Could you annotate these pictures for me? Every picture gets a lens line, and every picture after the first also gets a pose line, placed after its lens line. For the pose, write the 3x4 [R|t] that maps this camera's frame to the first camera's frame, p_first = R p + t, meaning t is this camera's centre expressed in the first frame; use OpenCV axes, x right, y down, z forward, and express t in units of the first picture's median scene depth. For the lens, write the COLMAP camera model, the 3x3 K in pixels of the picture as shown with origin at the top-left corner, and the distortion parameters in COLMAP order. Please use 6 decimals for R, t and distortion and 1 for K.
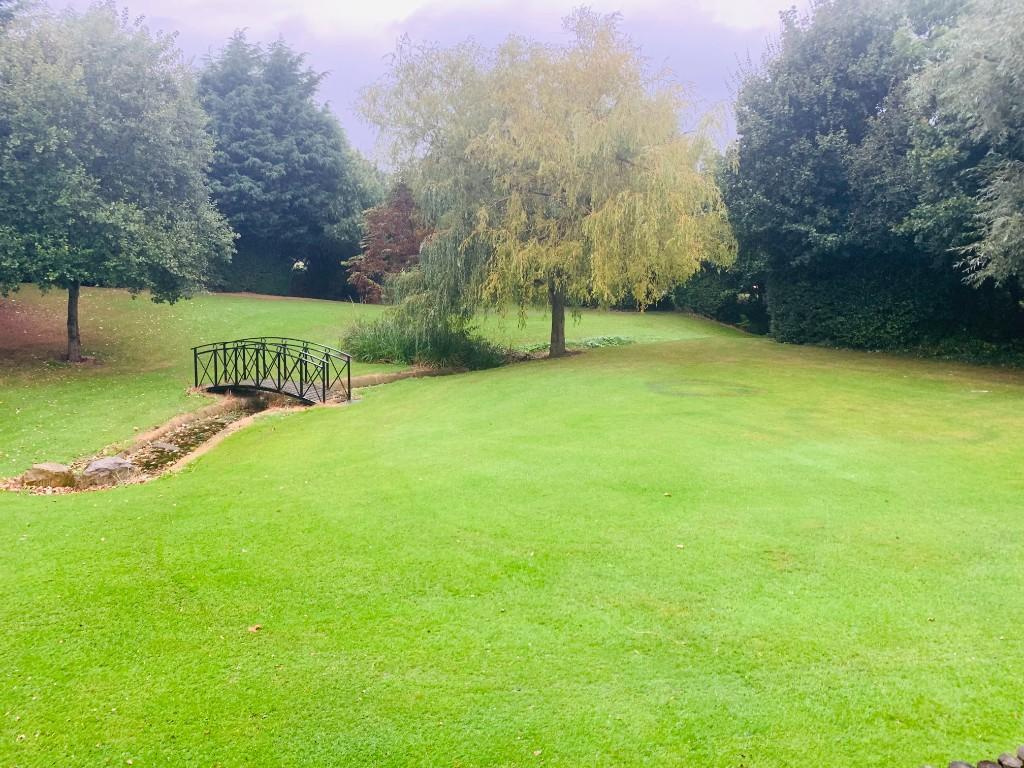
lens RADIAL K [[778.2, 0, 514.6], [0, 778.2, 379.0], [0, 0, 1]] dist [0.055836, -0.044084]
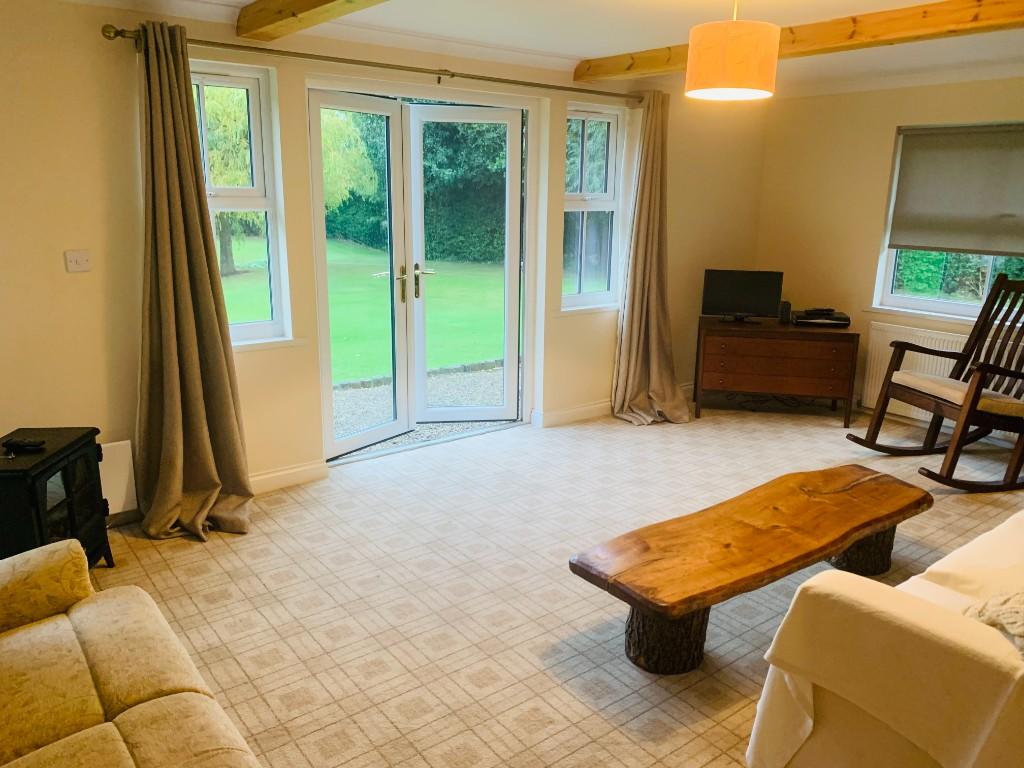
lens RADIAL K [[778.2, 0, 514.6], [0, 778.2, 379.0], [0, 0, 1]] dist [0.055836, -0.044084]
pose [[0.904013, -0.098239, 0.416064, -0.055663], [0.063091, 0.993240, 0.097437, 0.034270], [-0.422823, -0.061834, 0.904100, -0.199650]]
